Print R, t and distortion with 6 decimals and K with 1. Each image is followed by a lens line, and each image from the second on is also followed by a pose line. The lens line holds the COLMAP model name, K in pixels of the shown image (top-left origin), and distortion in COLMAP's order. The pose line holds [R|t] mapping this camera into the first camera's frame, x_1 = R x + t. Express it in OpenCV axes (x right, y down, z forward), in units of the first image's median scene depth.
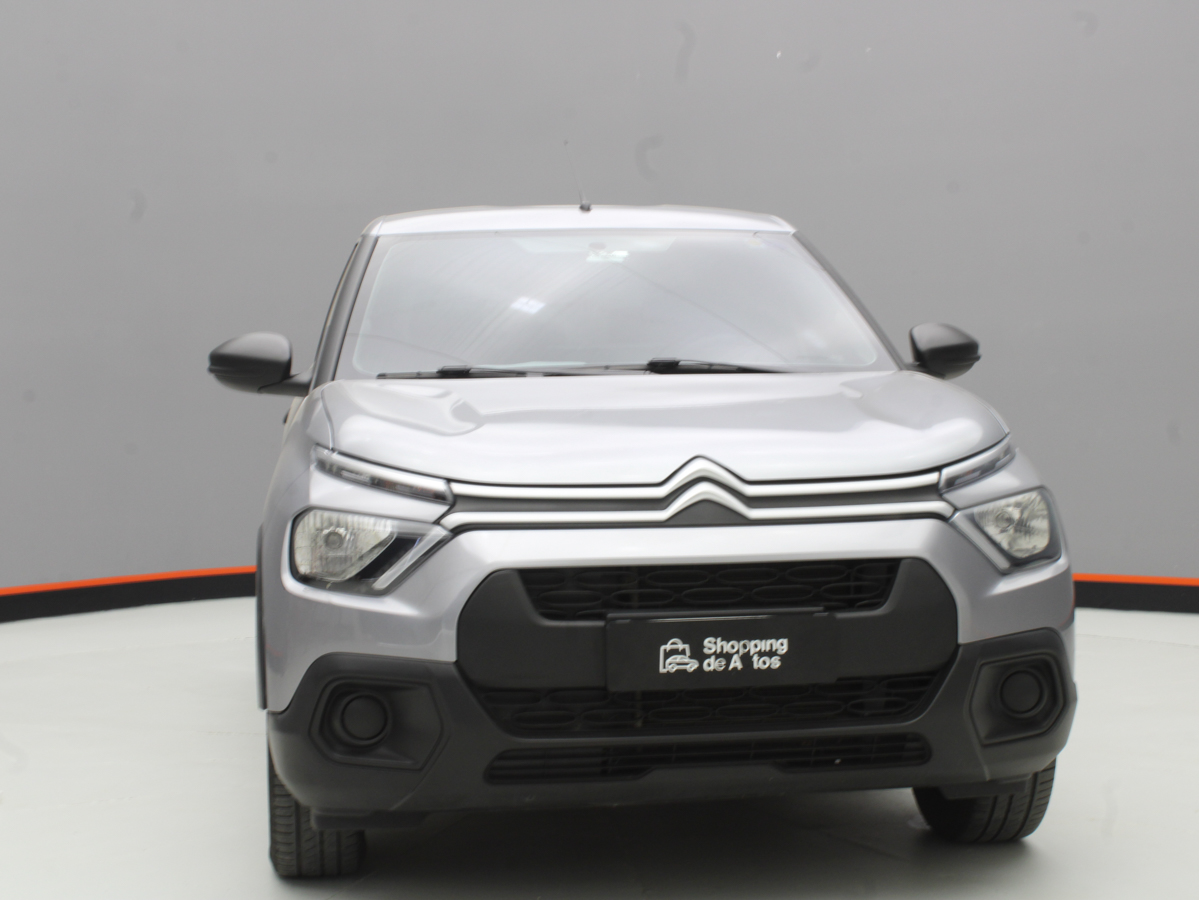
lens RADIAL K [[2023.9, 0, 599.5], [0, 2023.9, 450.0], [0, 0, 1]] dist [-0.062201, 0.015708]
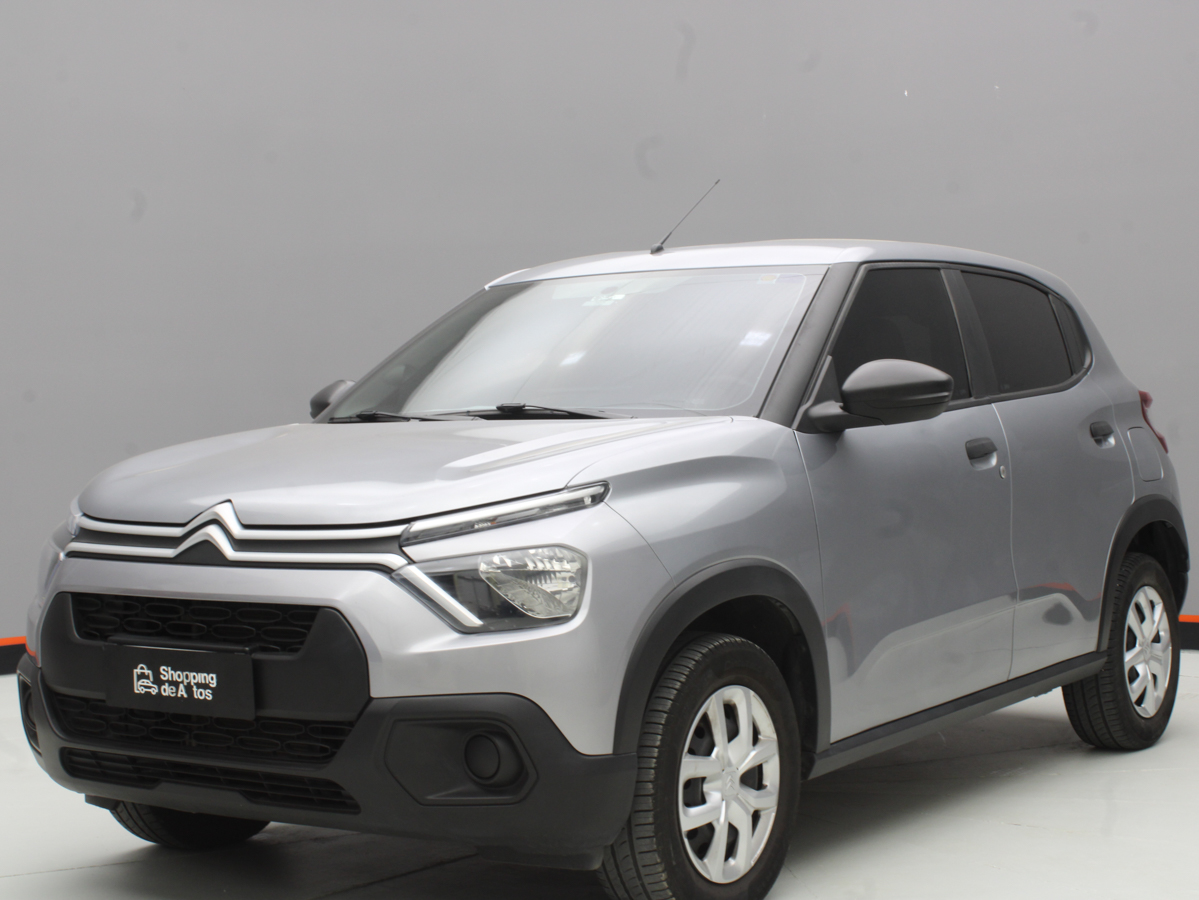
lens RADIAL K [[2023.9, 0, 599.5], [0, 2023.9, 450.0], [0, 0, 1]] dist [-0.062201, 0.015708]
pose [[0.731503, 0.014014, -0.681695, 0.957433], [-0.019100, 0.999818, 0.000059, -0.028580], [0.681571, 0.012978, 0.731637, 0.353073]]
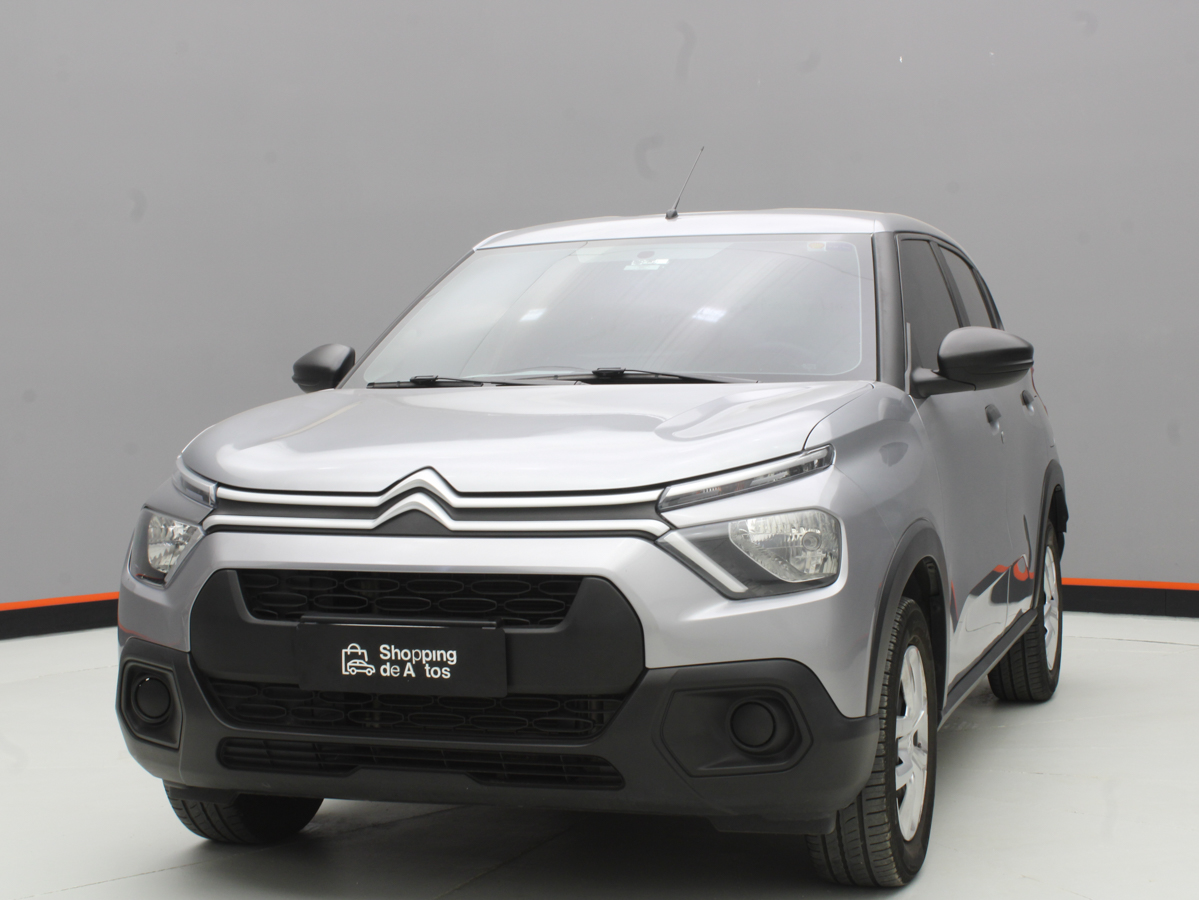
lens RADIAL K [[2023.9, 0, 599.5], [0, 2023.9, 450.0], [0, 0, 1]] dist [-0.062201, 0.015708]
pose [[0.889308, 0.017018, -0.456993, 0.609630], [-0.015504, 0.999855, 0.007061, -0.014643], [0.457047, 0.000806, 0.889442, 0.134292]]
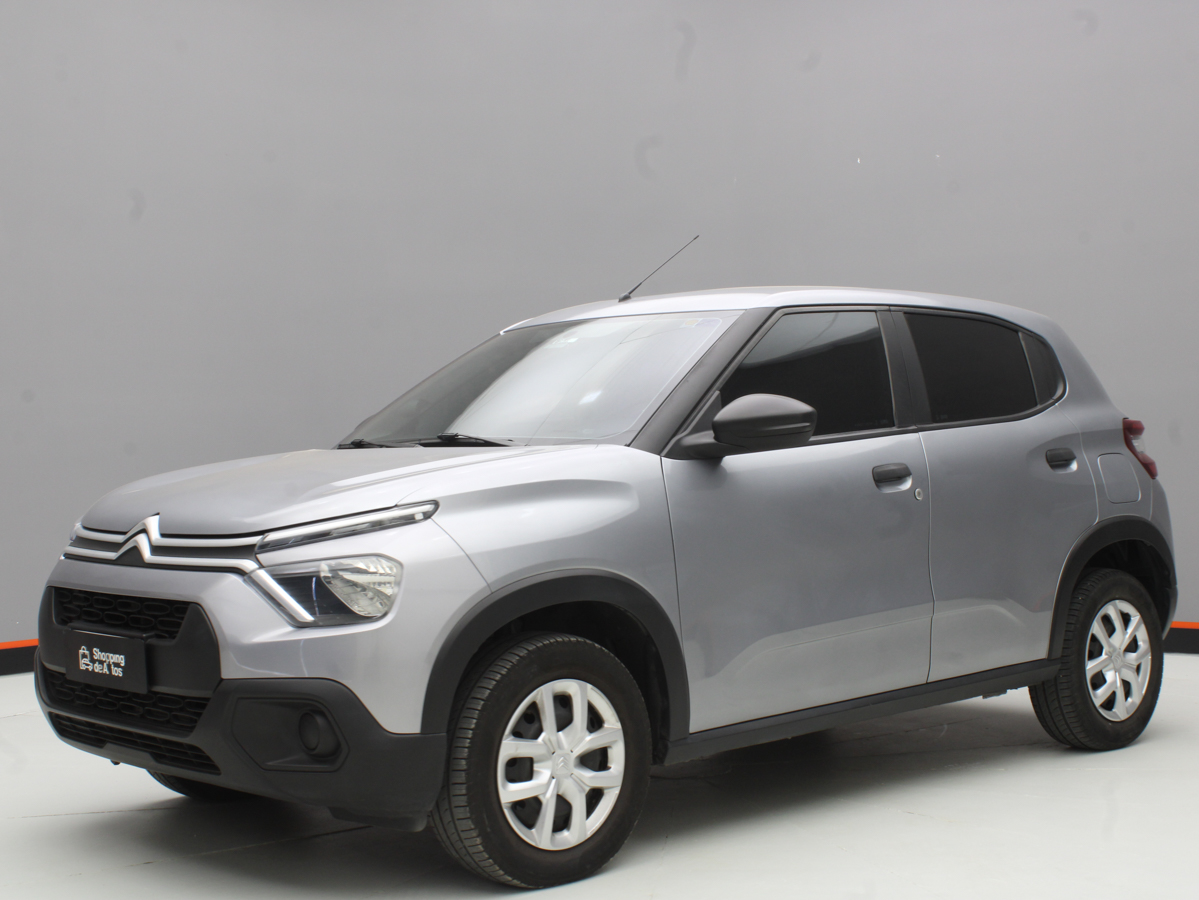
lens RADIAL K [[1783.1, 0, 599.5], [0, 1783.1, 450.0], [0, 0, 1]] dist [-0.089695, 0.037738]
pose [[0.567169, 0.008704, -0.823556, 1.196527], [-0.023045, 0.999720, -0.005304, -0.039932], [0.823279, 0.021987, 0.567211, 0.595804]]
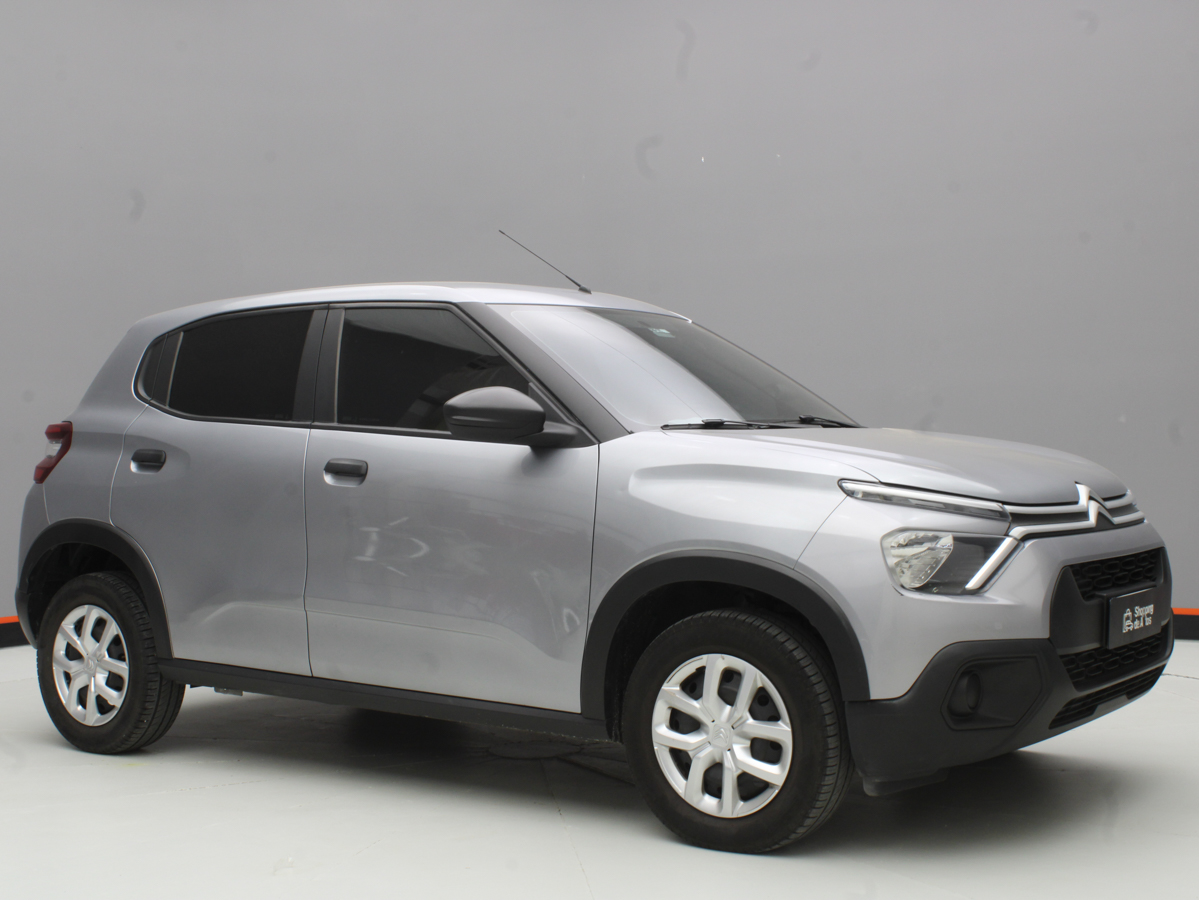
lens RADIAL K [[1743.1, 0, 599.5], [0, 1743.1, 450.0], [0, 0, 1]] dist [-0.035783, -0.059618]
pose [[0.687120, -0.002032, 0.726541, -1.085816], [0.030176, 0.999213, -0.025744, 0.002101], [-0.725917, 0.039613, 0.686641, 0.419764]]
